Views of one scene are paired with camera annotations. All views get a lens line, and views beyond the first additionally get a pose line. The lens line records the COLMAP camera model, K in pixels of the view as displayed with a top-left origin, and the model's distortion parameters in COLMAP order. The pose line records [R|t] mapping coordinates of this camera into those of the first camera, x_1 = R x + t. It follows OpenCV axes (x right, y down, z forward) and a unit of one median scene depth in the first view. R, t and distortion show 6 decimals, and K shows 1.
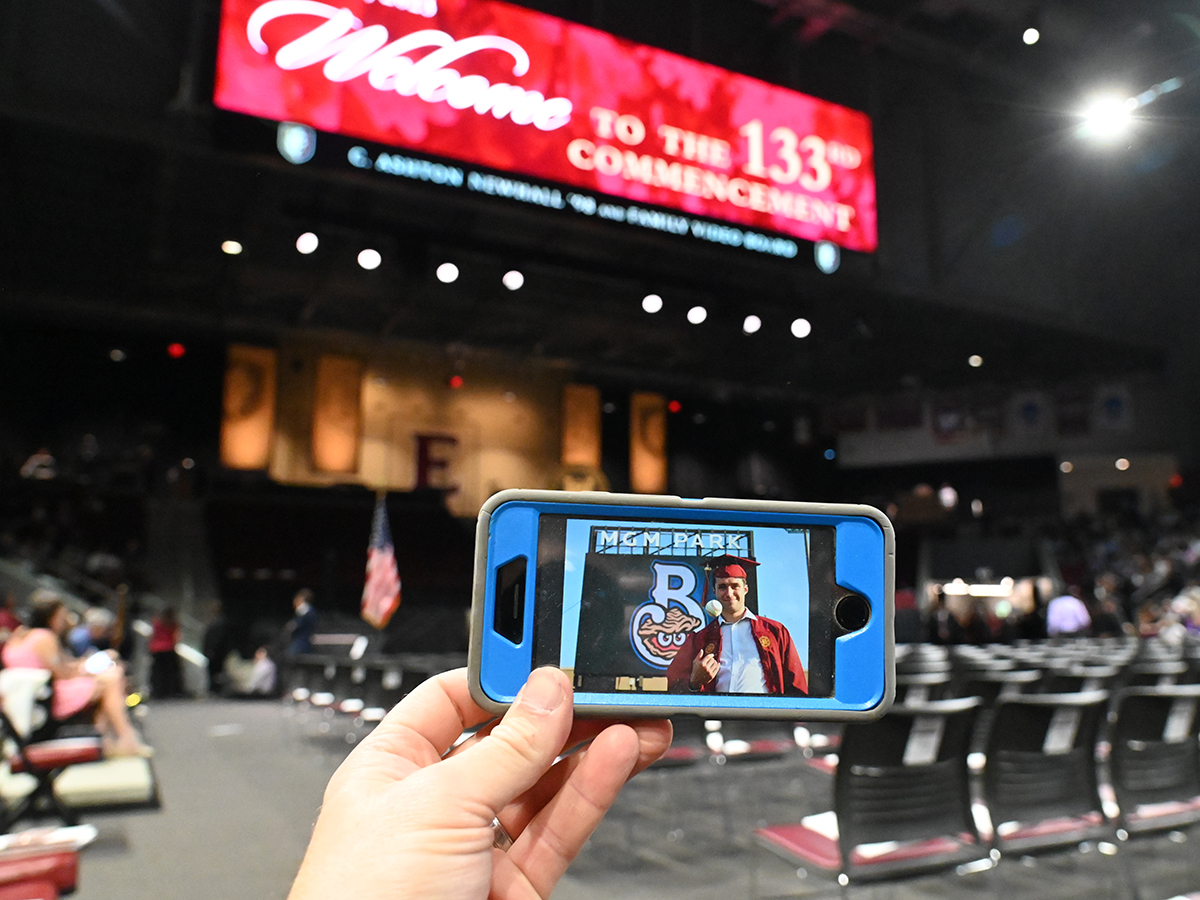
lens RADIAL K [[929.9, 0, 604.4], [0, 929.9, 409.2], [0, 0, 1]] dist [-0.051724, -0.000189]
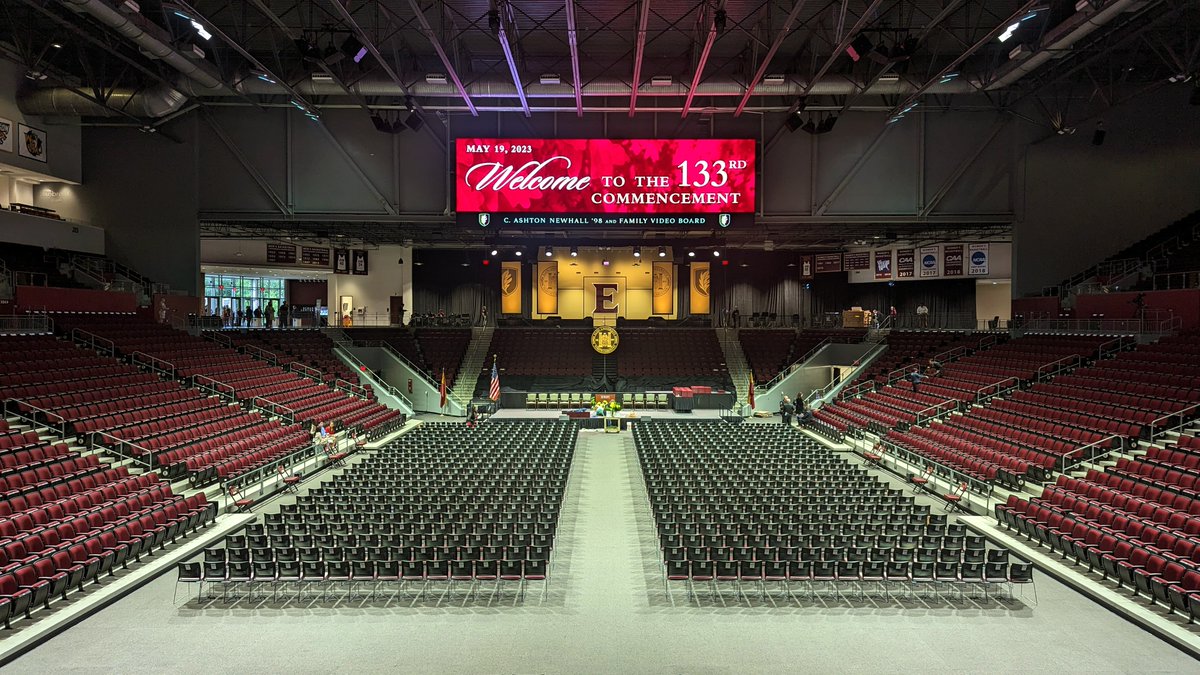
lens RADIAL K [[839.5, 0, 609.8], [0, 839.5, 334.0], [0, 0, 1]] dist [0.087114, -0.086574]
pose [[0.897433, 0.008790, -0.441063, 0.898979], [0.097389, 0.971186, 0.217514, -0.372851], [0.430266, -0.238159, 0.870719, -0.903162]]
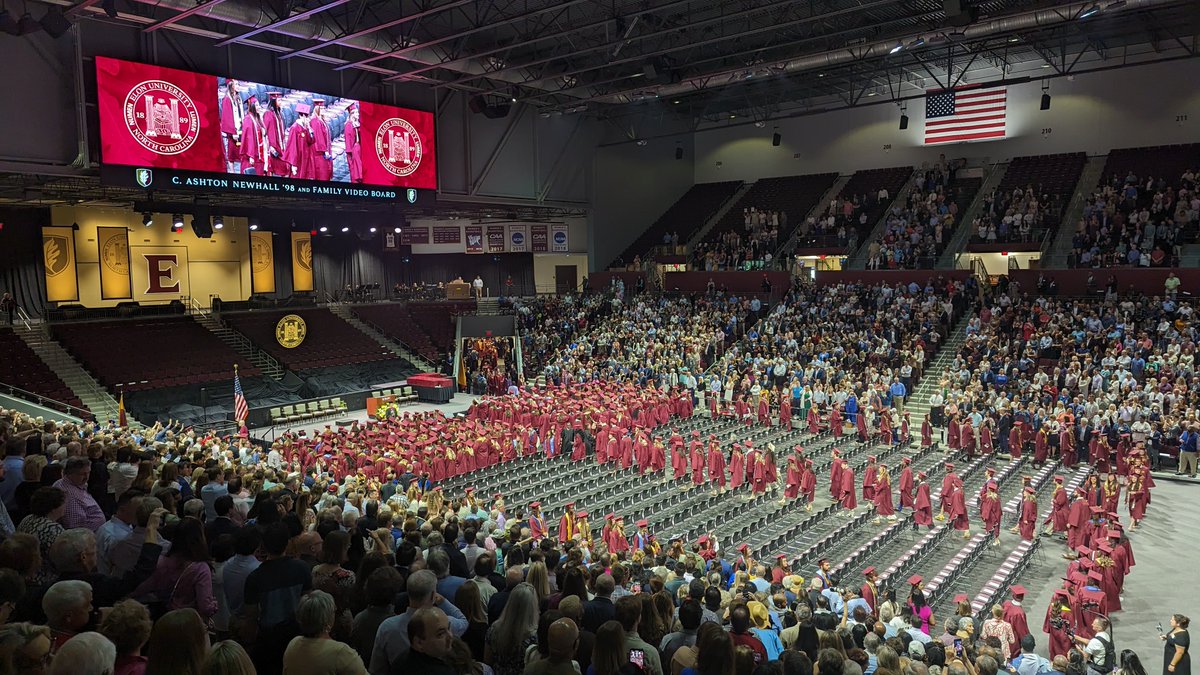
lens RADIAL K [[839.5, 0, 609.8], [0, 839.5, 334.0], [0, 0, 1]] dist [0.087114, -0.086574]
pose [[0.895672, -0.051972, 0.441668, -0.210683], [-0.086538, 0.953794, 0.287729, -0.463224], [-0.436214, -0.295932, 0.849789, -0.879726]]
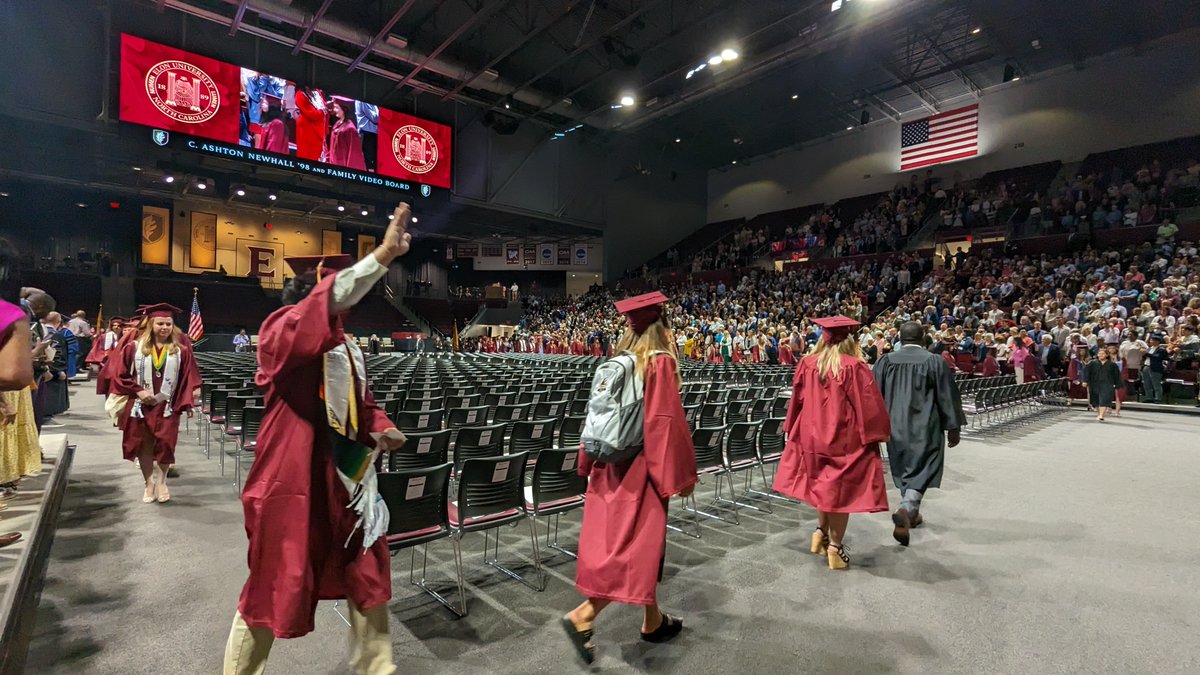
lens RADIAL K [[560.1, 0, 595.6], [0, 560.1, 343.0], [0, 0, 1]] dist [-0.001249, -0.000985]
pose [[0.966322, 0.016697, 0.256794, 0.313522], [-0.075270, 0.972591, 0.220001, -0.137511], [-0.246082, -0.231921, 0.941093, -0.612732]]
